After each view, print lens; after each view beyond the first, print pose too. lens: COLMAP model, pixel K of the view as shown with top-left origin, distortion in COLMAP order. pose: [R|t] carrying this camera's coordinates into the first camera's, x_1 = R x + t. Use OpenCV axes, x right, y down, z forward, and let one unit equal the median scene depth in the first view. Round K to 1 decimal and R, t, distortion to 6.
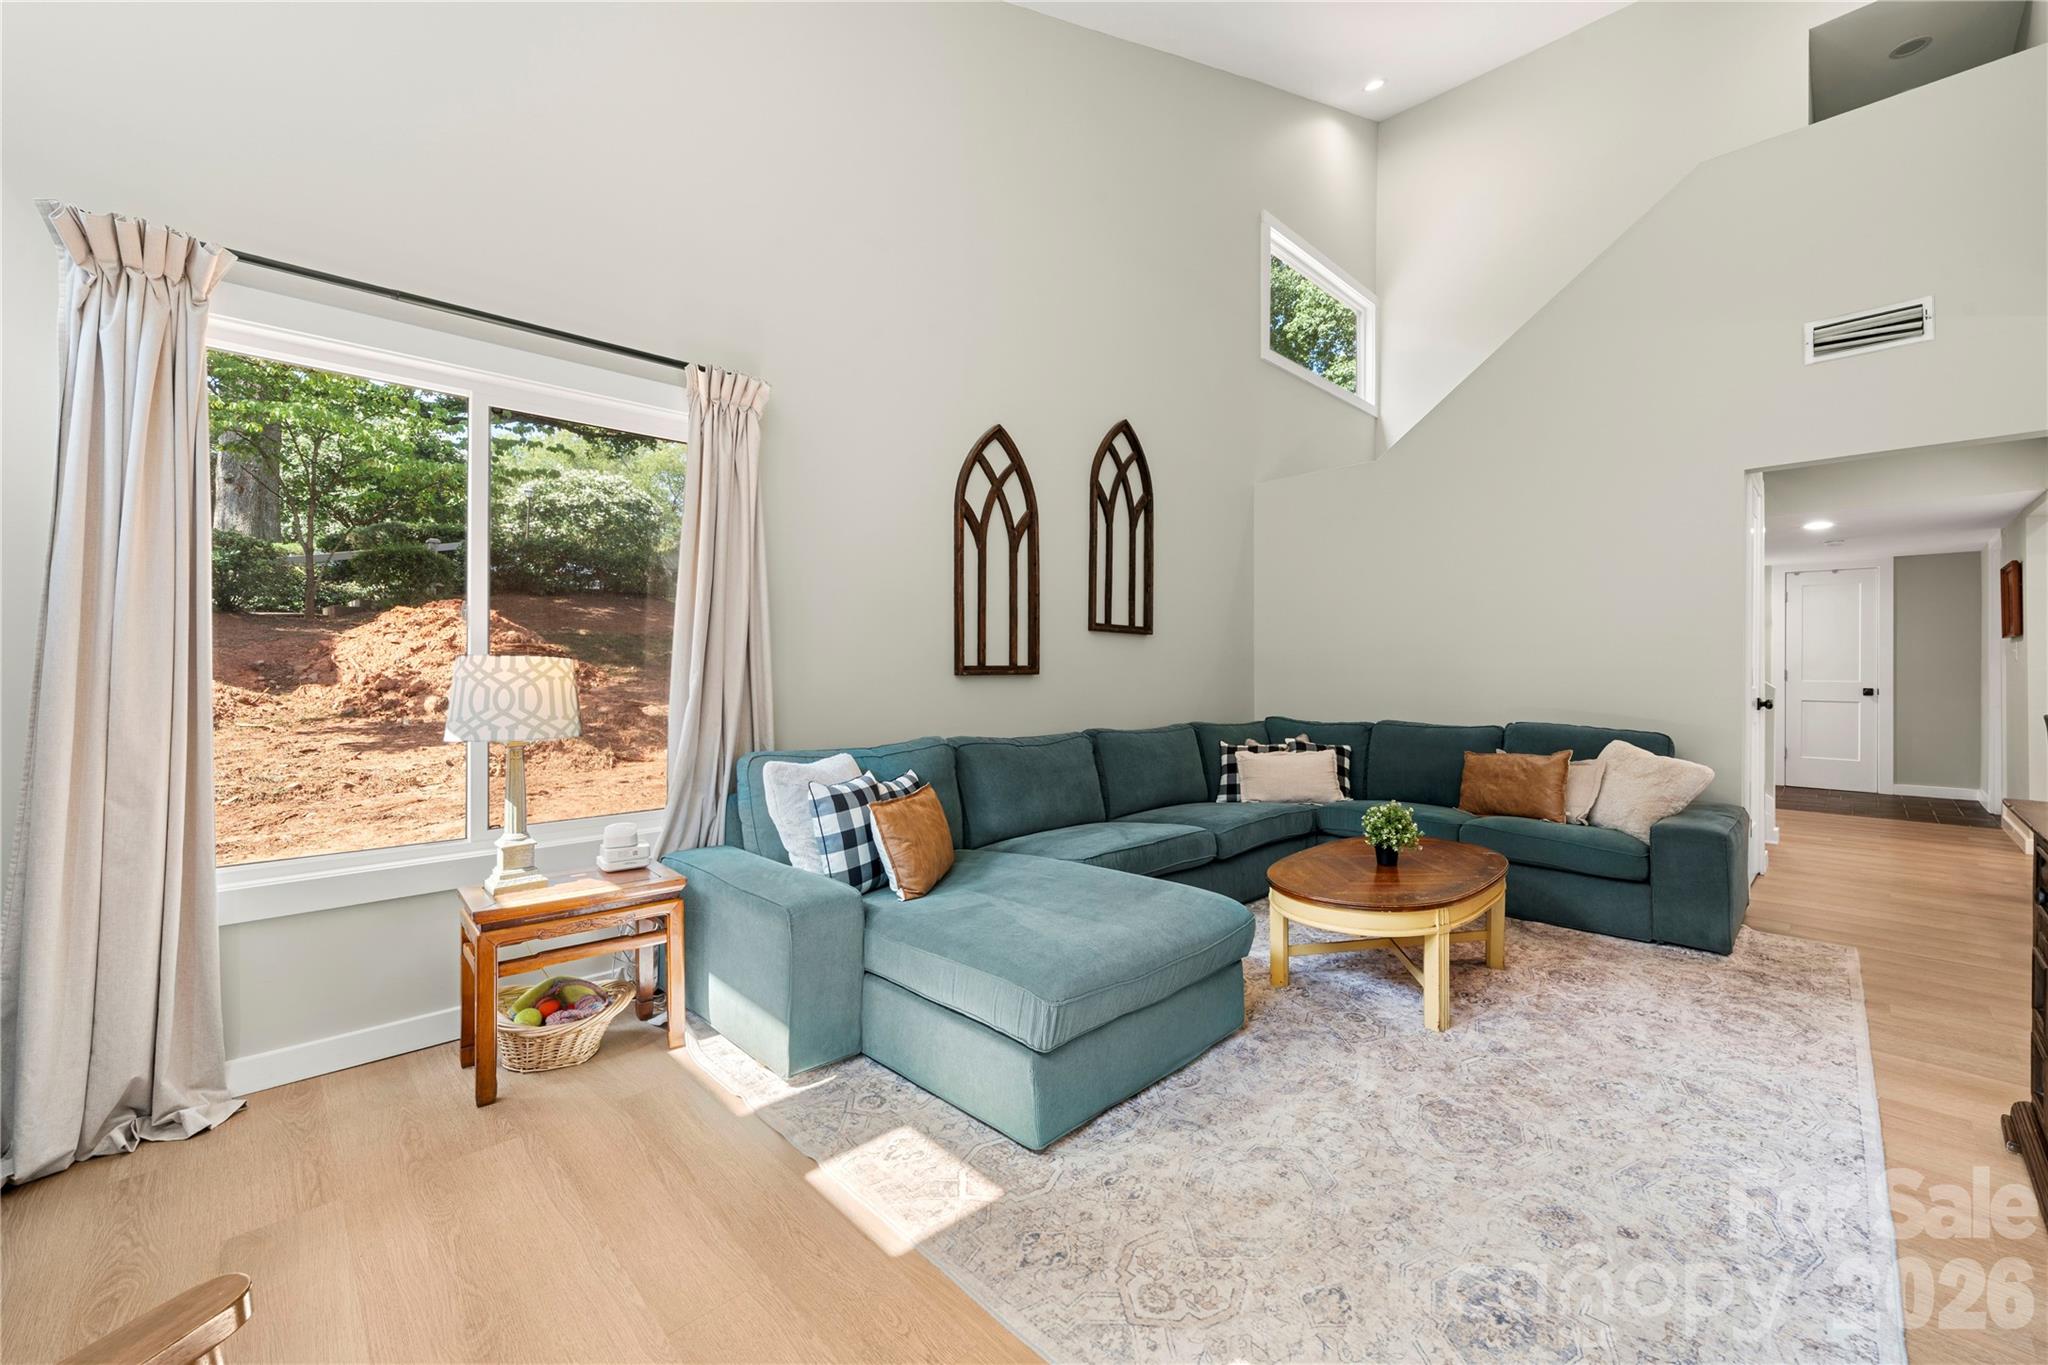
lens RADIAL K [[810.0, 0, 1029.0], [0, 810.0, 660.2], [0, 0, 1]] dist [-0.002318, -0.000129]
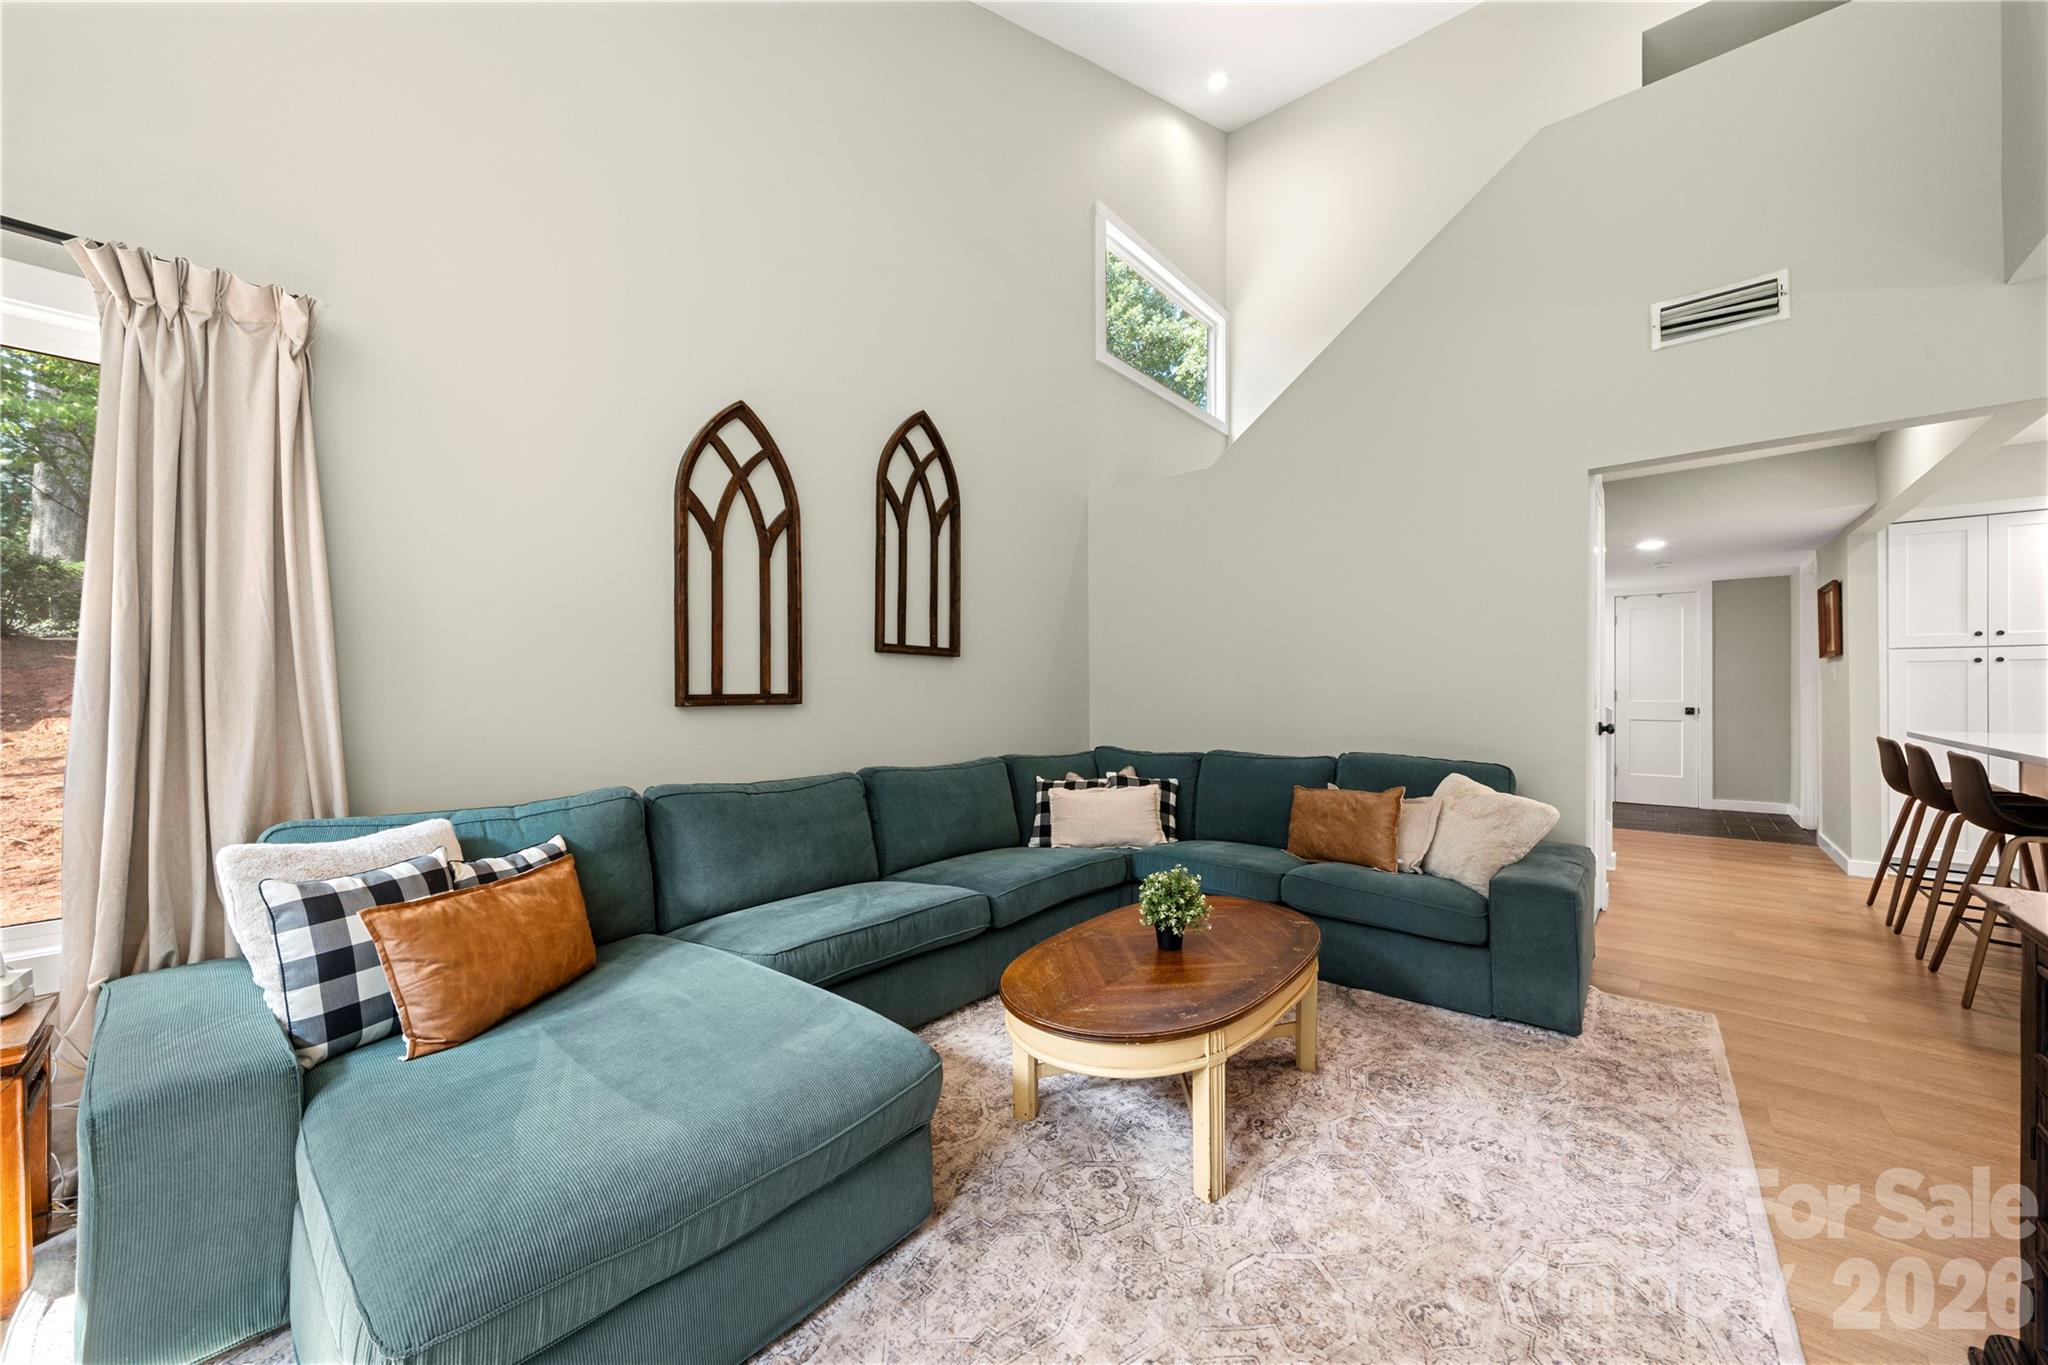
lens RADIAL K [[743.8, 0, 1018.1], [0, 743.8, 686.3], [0, 0, 1]] dist [-0.002210, -0.000148]
pose [[0.996364, -0.006489, 0.084953, 0.185945], [0.006230, 0.999975, 0.003315, -0.002000], [-0.084973, -0.002773, 0.996379, 0.234597]]
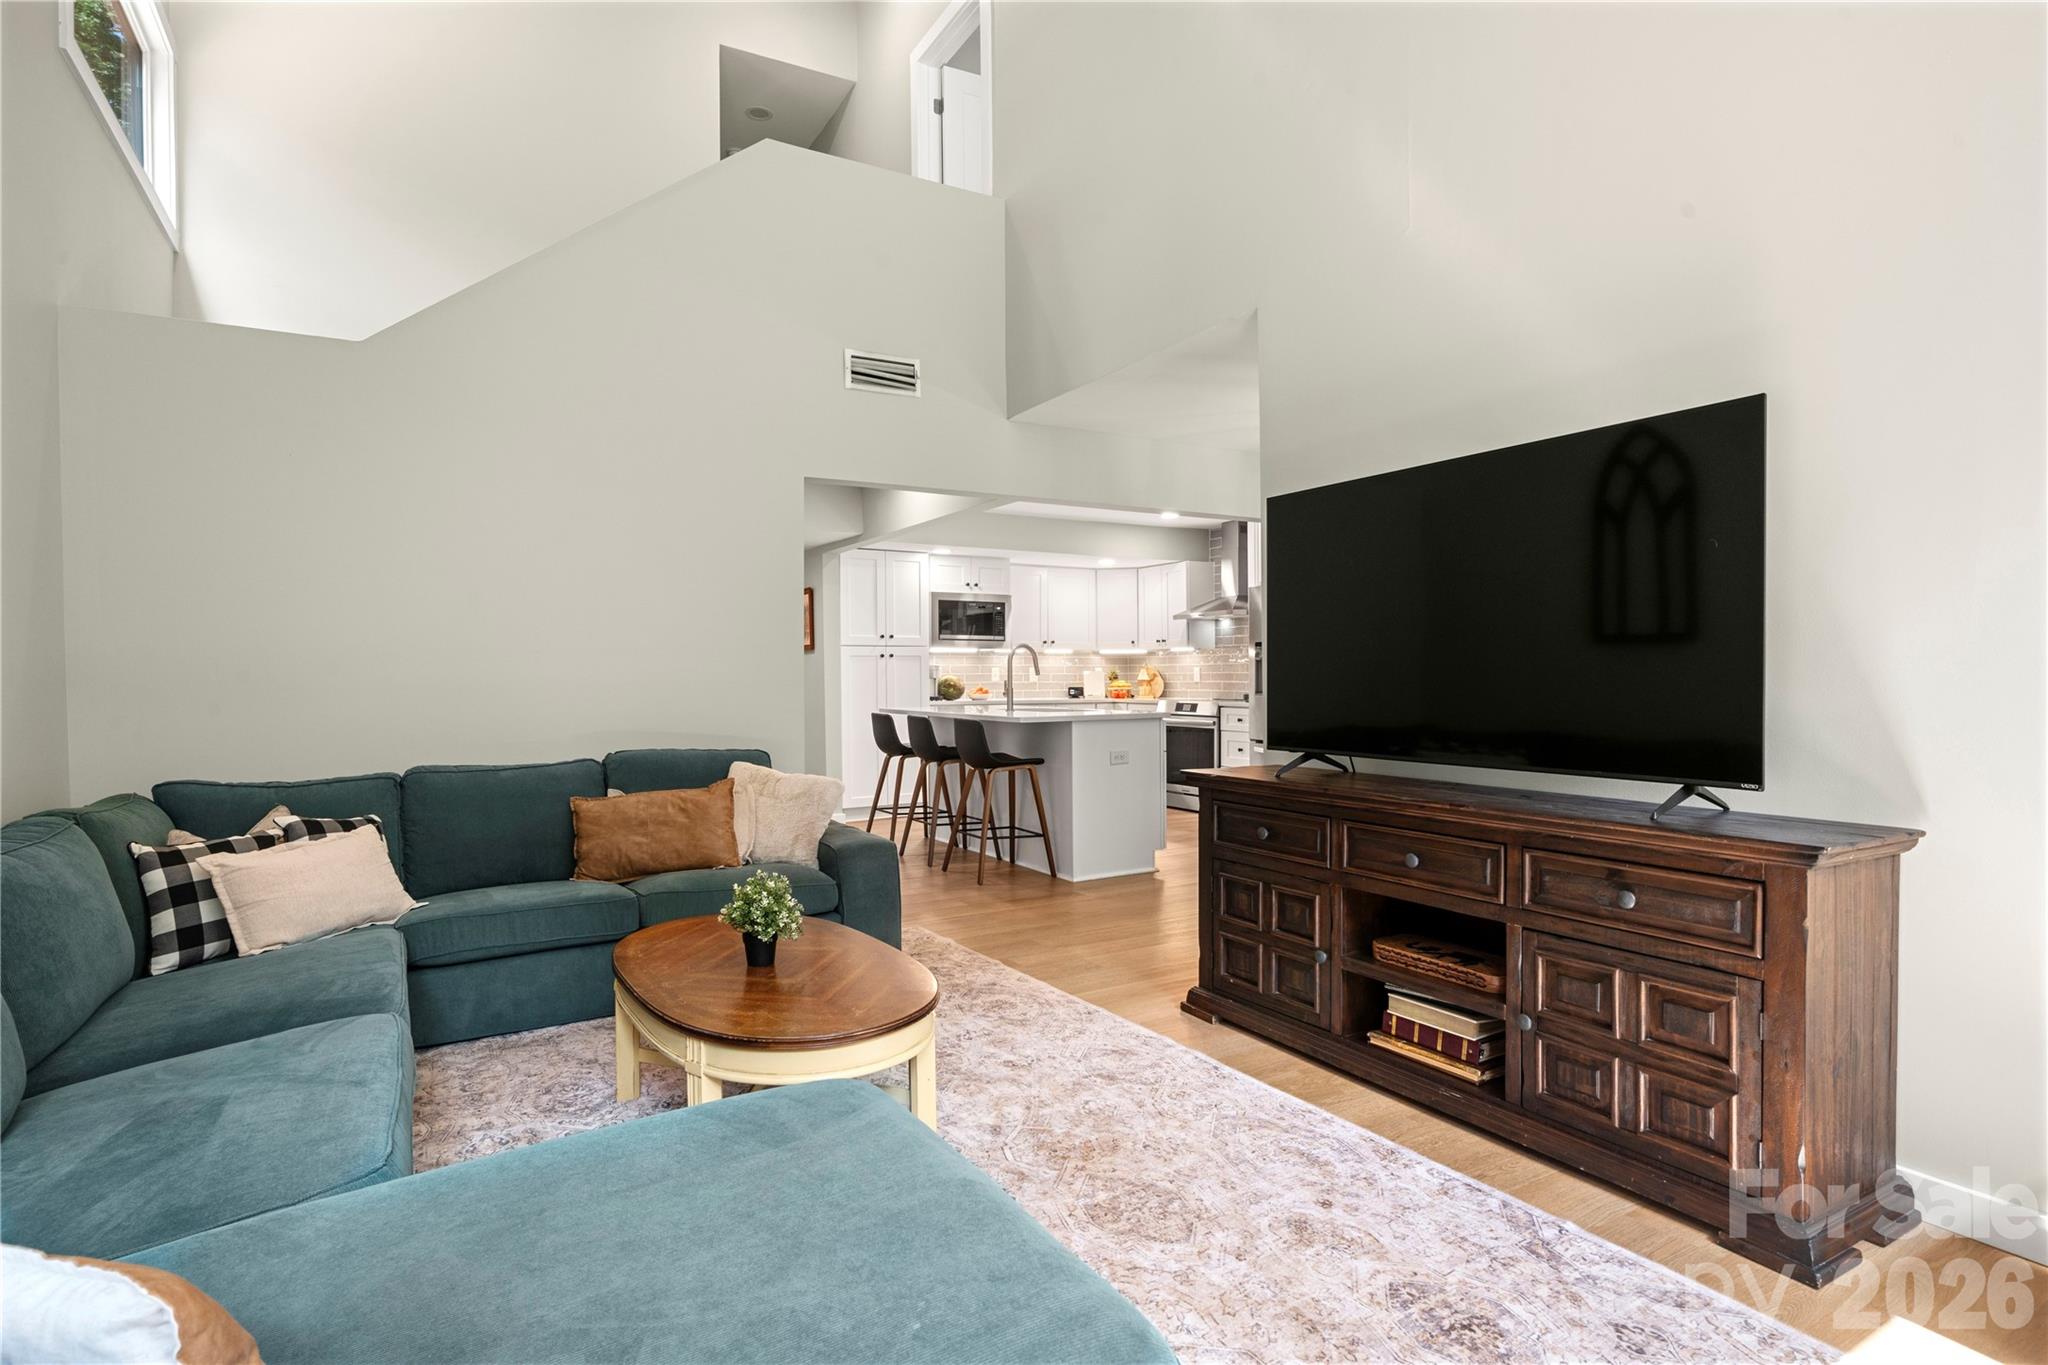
lens RADIAL K [[1026.5, 0, 1024.0], [0, 1026.5, 682.5], [0, 0, 1]] dist [-0.000437, -0.000187]
pose [[0.232501, -0.013045, 0.972509, -0.278259], [0.003866, 0.999915, 0.012488, 0.001160], [-0.972588, 0.000856, 0.232532, 0.451260]]
